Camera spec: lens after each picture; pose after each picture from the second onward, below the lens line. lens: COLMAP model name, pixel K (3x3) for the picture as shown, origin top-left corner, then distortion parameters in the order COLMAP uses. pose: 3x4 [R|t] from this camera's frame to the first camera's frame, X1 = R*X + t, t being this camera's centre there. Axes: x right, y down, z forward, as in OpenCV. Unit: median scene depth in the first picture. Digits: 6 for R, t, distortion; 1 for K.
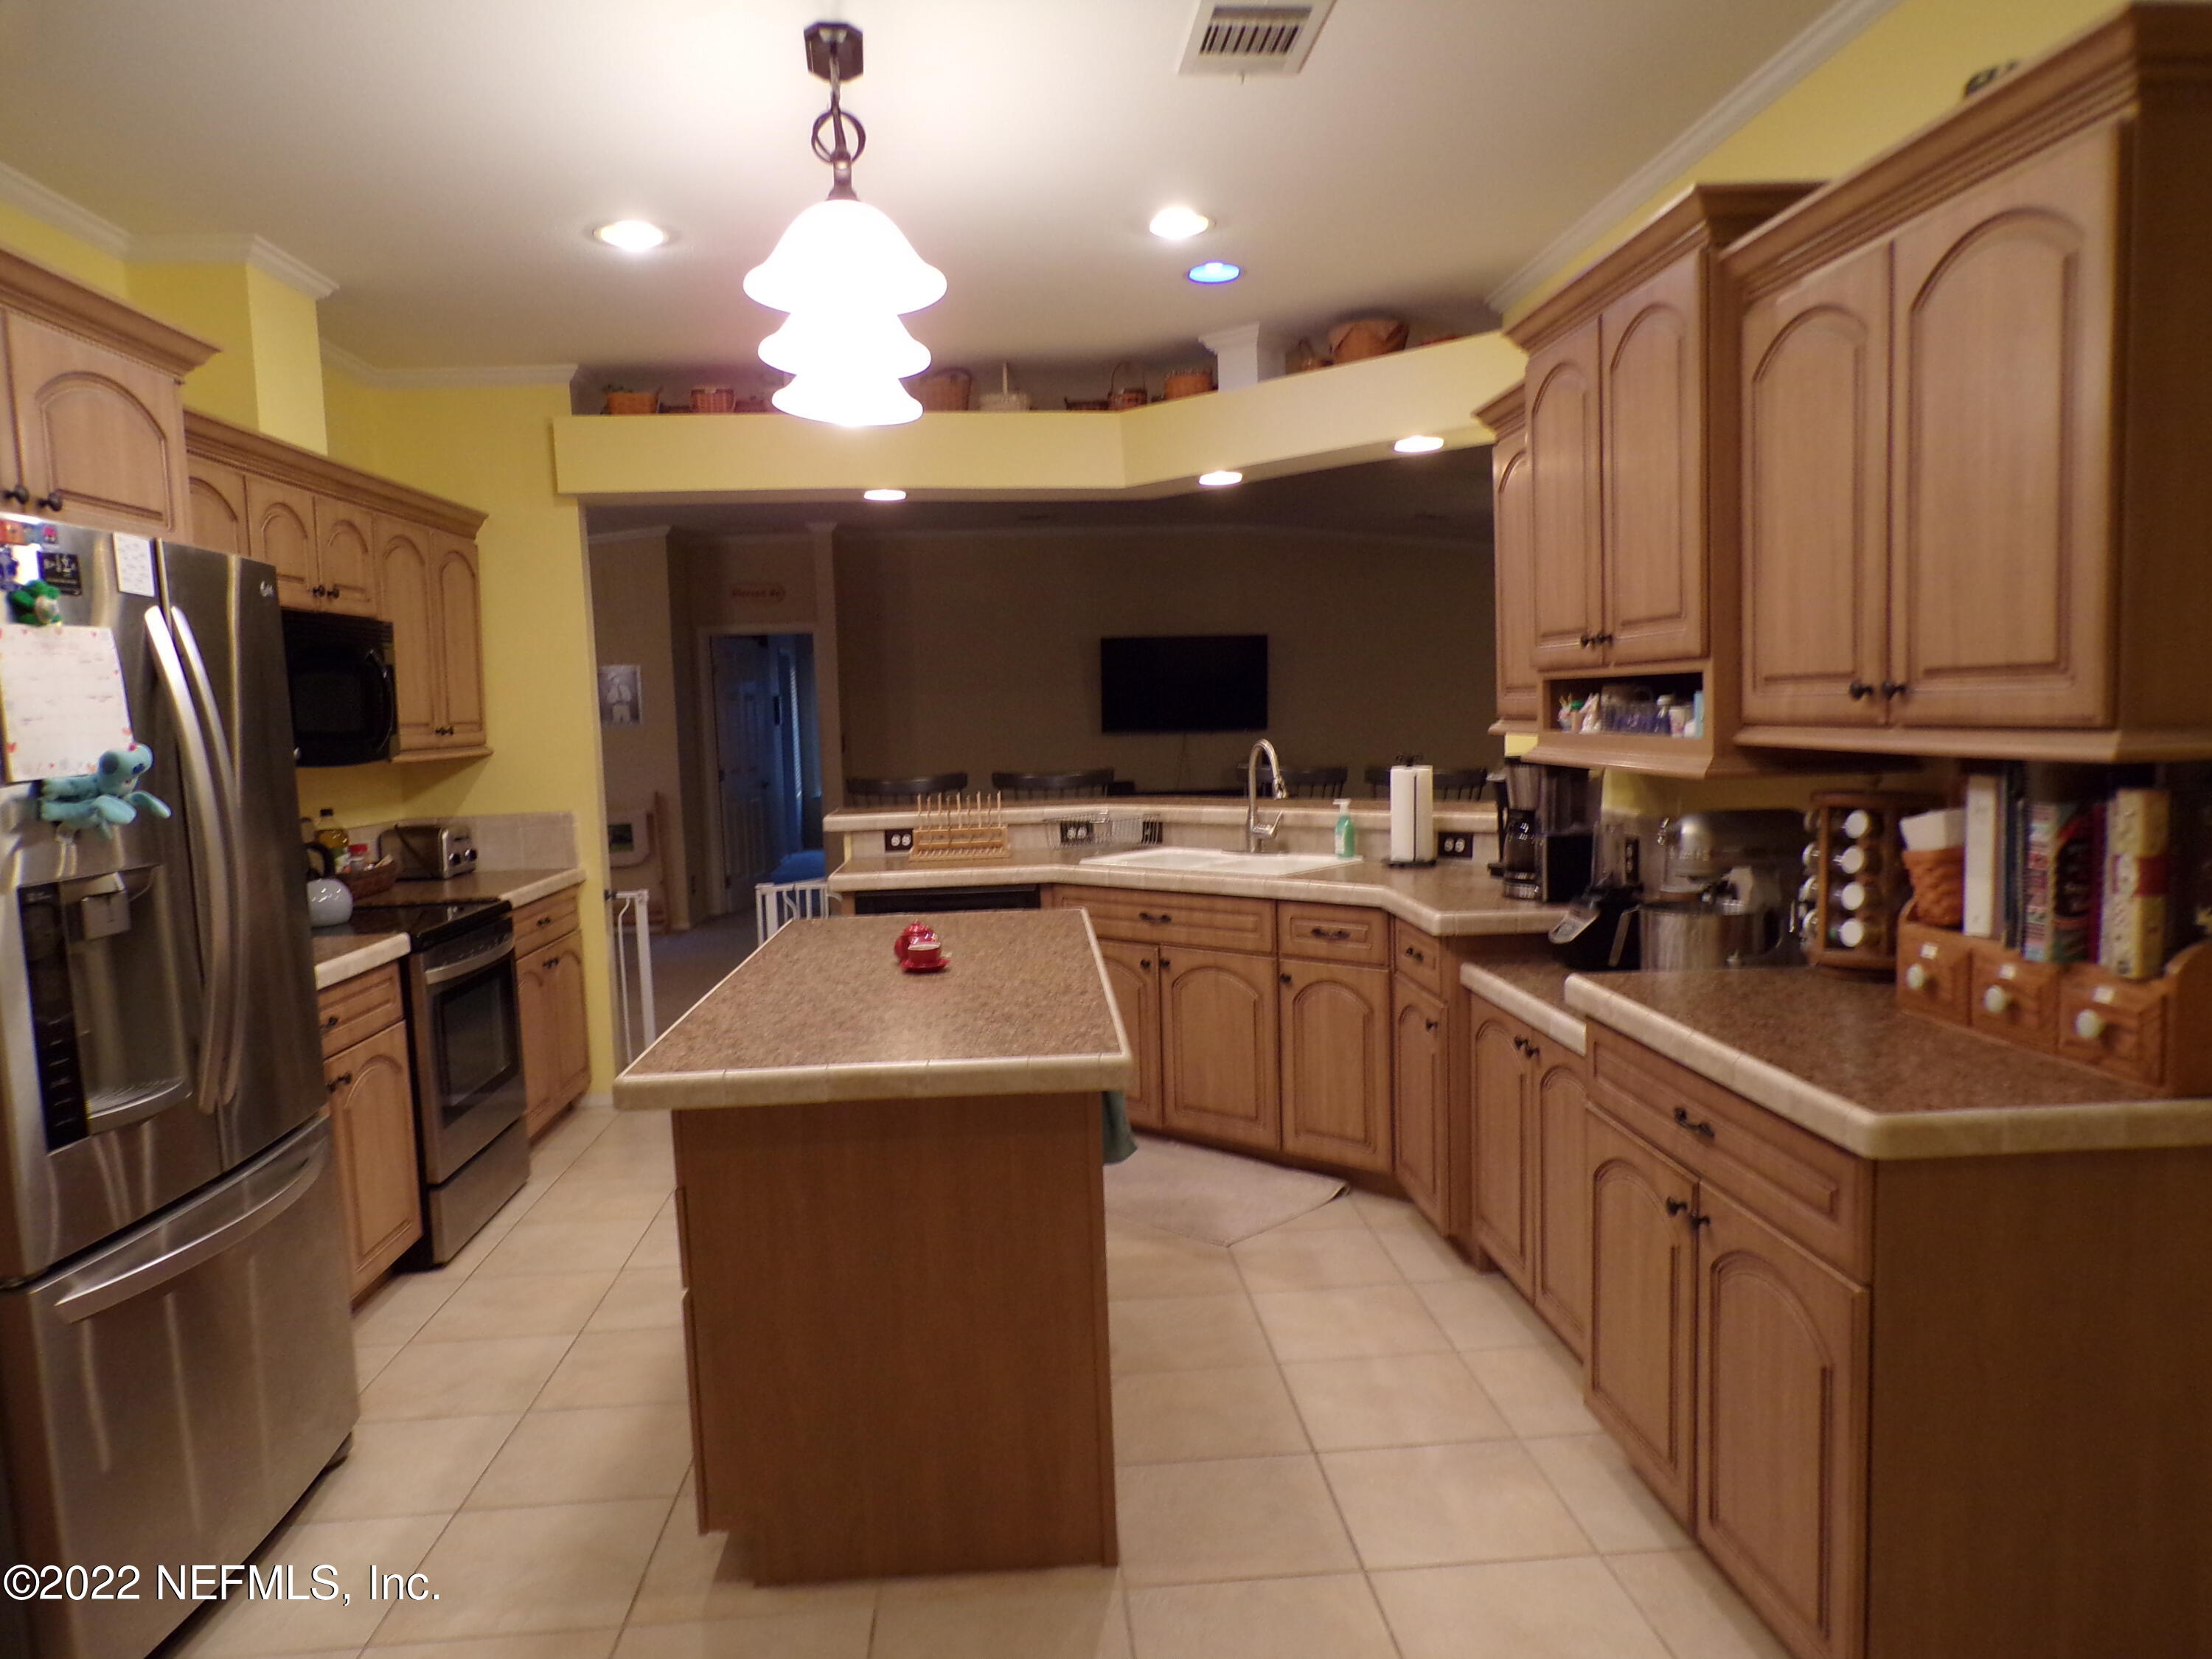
lens RADIAL K [[1520.3, 0, 1108.8], [0, 1520.3, 843.4], [0, 0, 1]] dist [-0.005164, 0.013480]
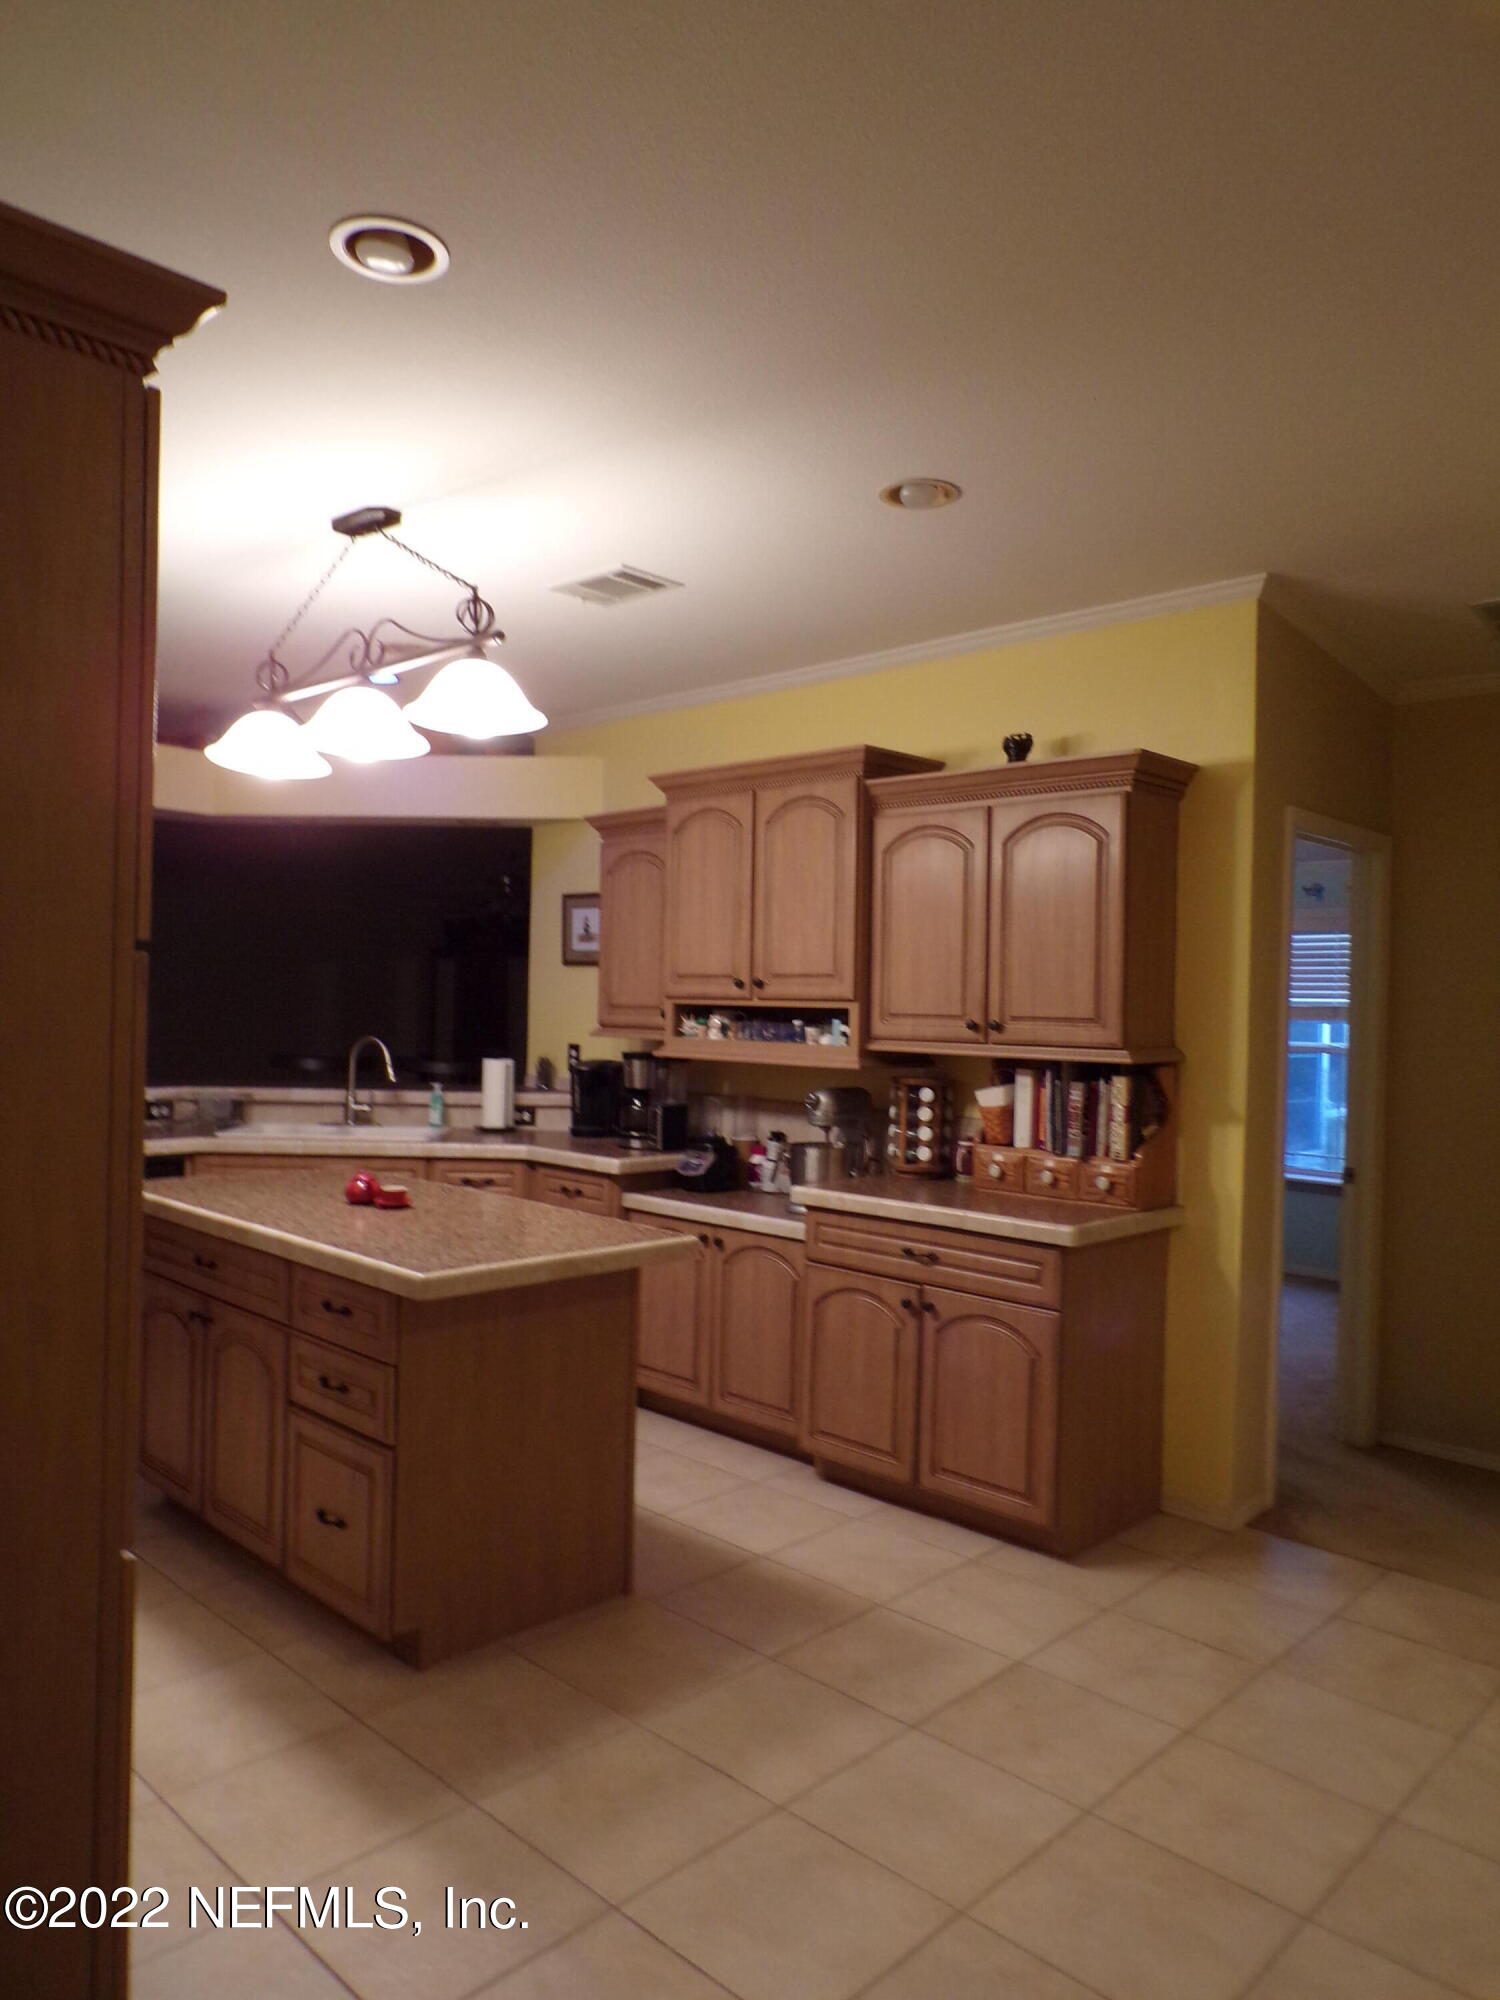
lens RADIAL K [[1374.6, 0, 739.1], [0, 1374.6, 1000.5], [0, 0, 1]] dist [-0.005164, 0.013480]
pose [[0.745571, 0.047872, 0.664704, -0.810023], [0.015856, 0.995860, -0.089507, 0.019587], [-0.666237, 0.077273, 0.741726, -0.105106]]
